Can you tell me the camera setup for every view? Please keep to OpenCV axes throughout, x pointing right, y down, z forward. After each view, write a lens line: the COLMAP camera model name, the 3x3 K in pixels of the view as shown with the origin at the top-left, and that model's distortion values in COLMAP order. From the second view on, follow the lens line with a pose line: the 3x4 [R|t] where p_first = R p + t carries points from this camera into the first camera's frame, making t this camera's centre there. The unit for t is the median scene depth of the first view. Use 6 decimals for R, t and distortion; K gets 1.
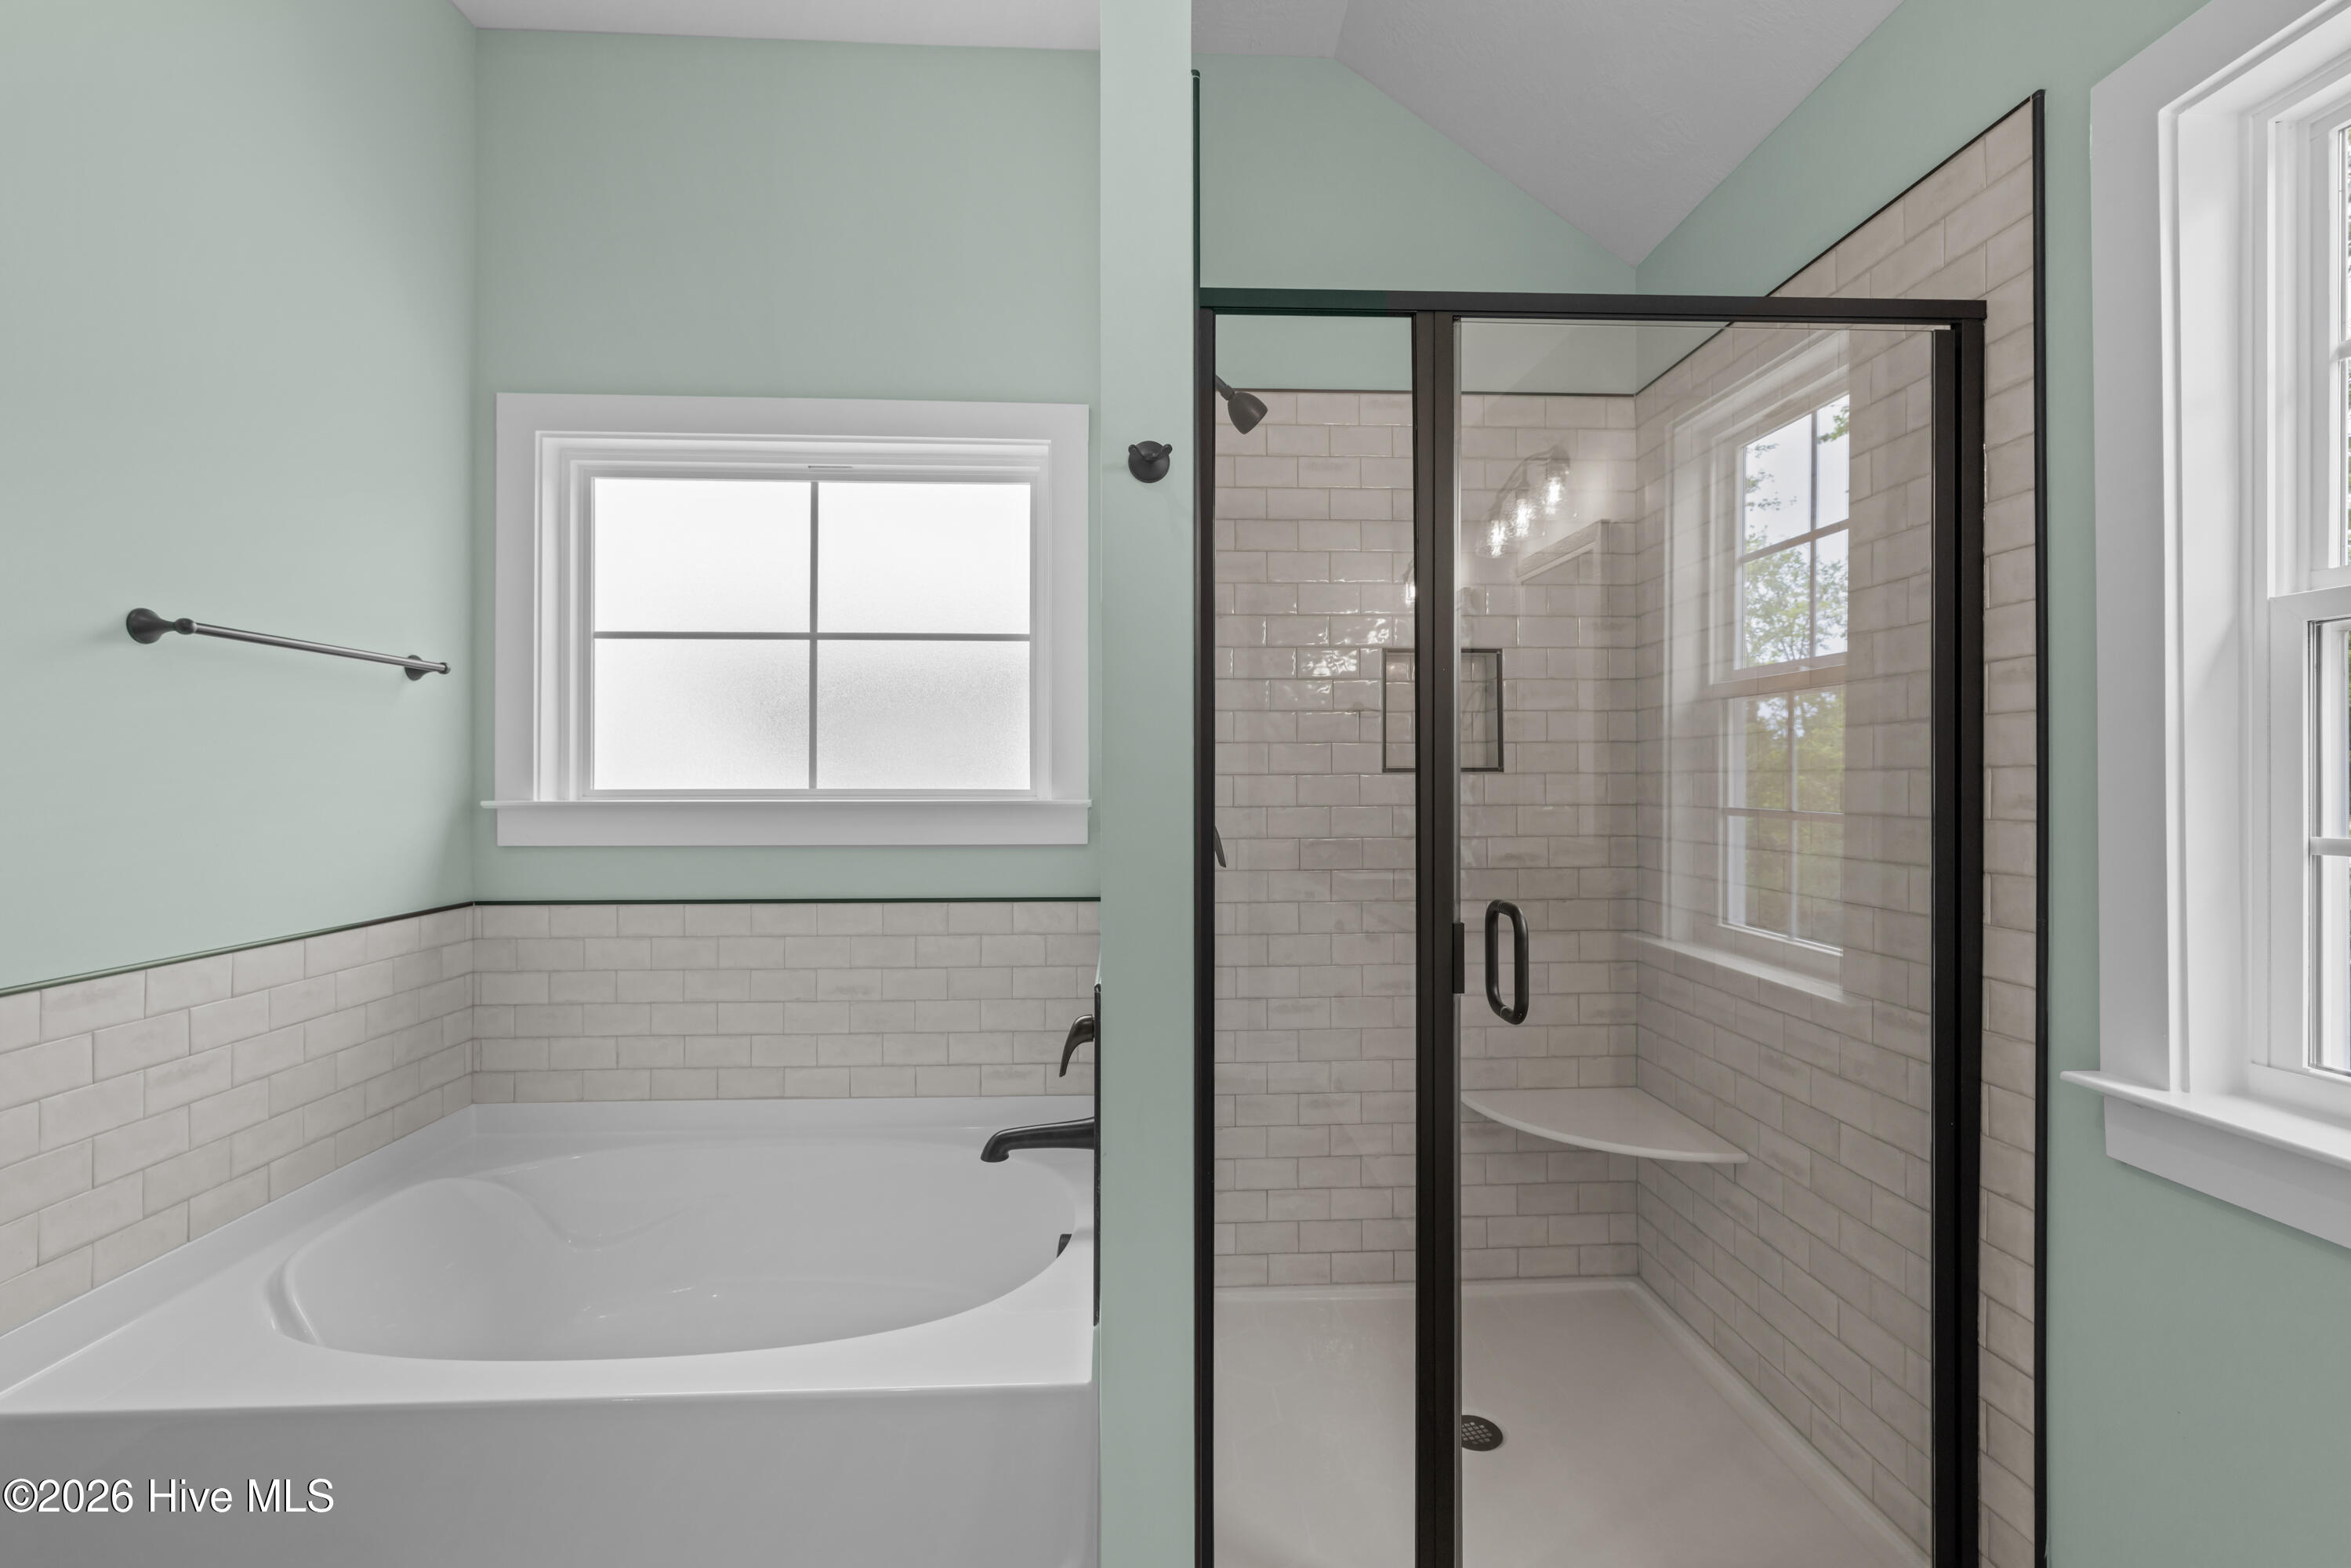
lens RADIAL K [[1017.1, 0, 1173.6], [0, 1017.1, 787.2], [0, 0, 1]] dist [0.007279, -0.001434]
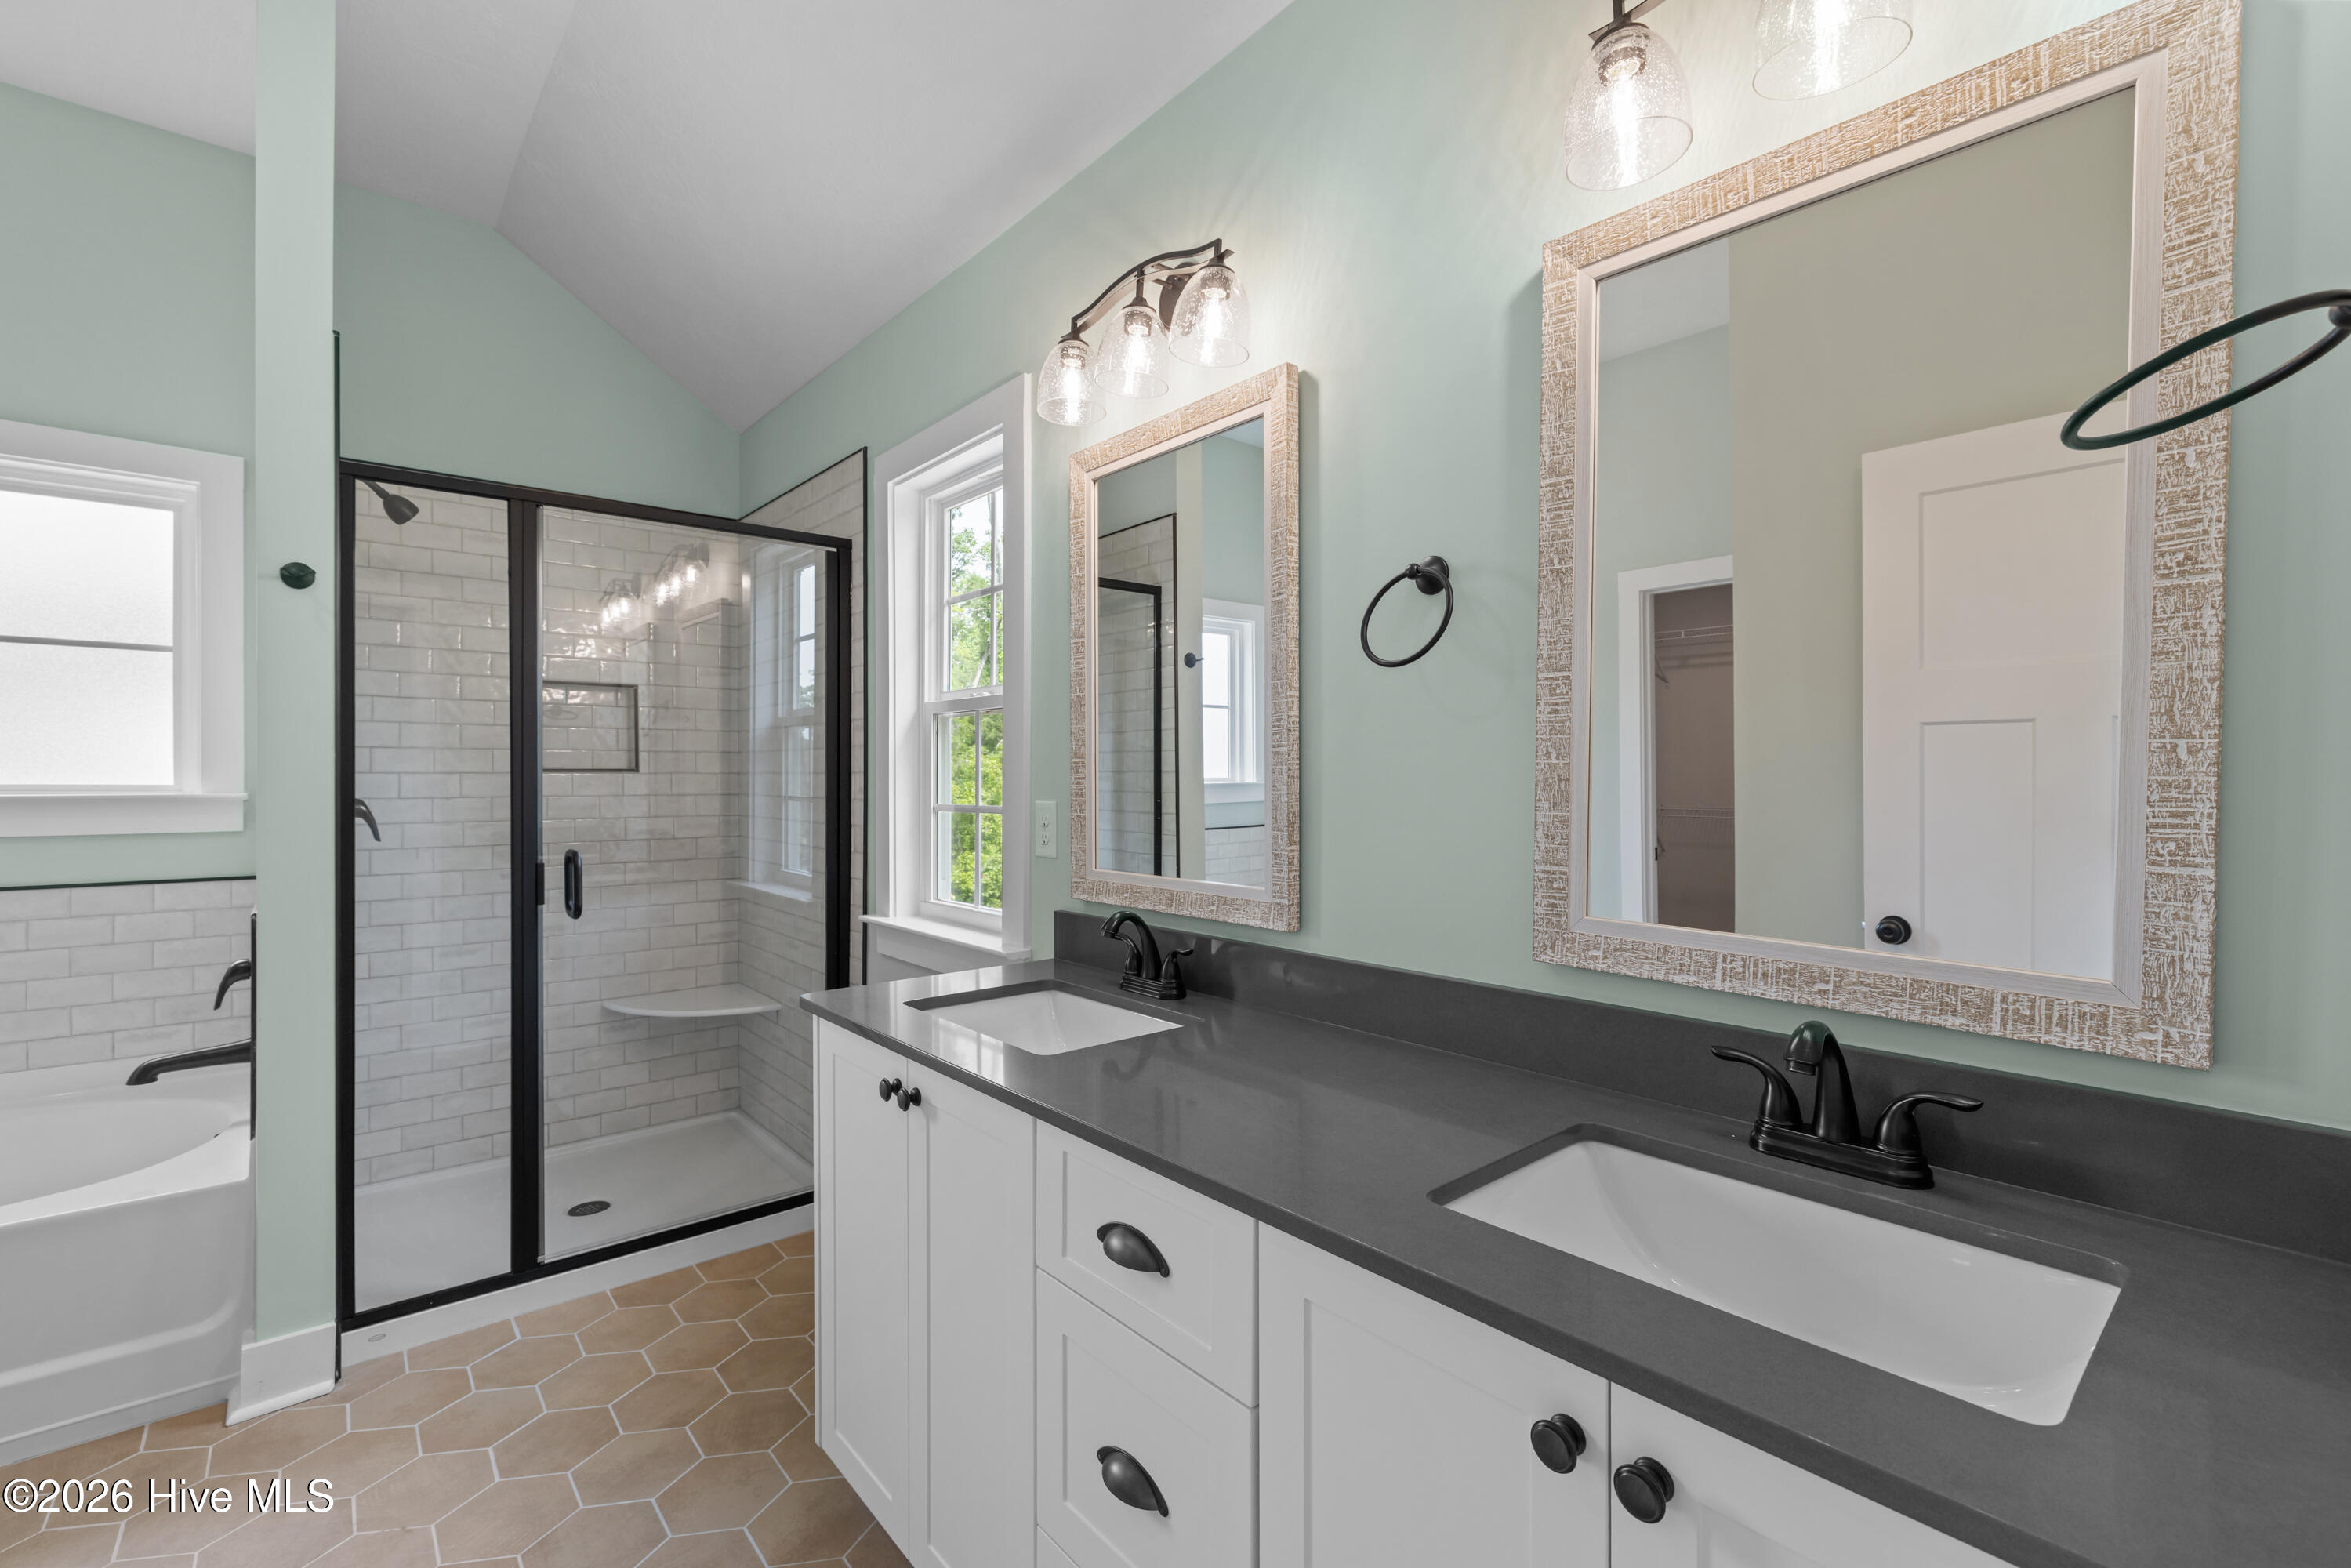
lens RADIAL K [[1017.1, 0, 1167.9], [0, 1017.1, 784.3], [0, 0, 1]] dist [0.007279, -0.001434]
pose [[0.793300, -0.000479, 0.608831, 0.050840], [-0.000763, 0.999998, 0.001780, -0.000948], [-0.608831, -0.001876, 0.793298, -0.674835]]
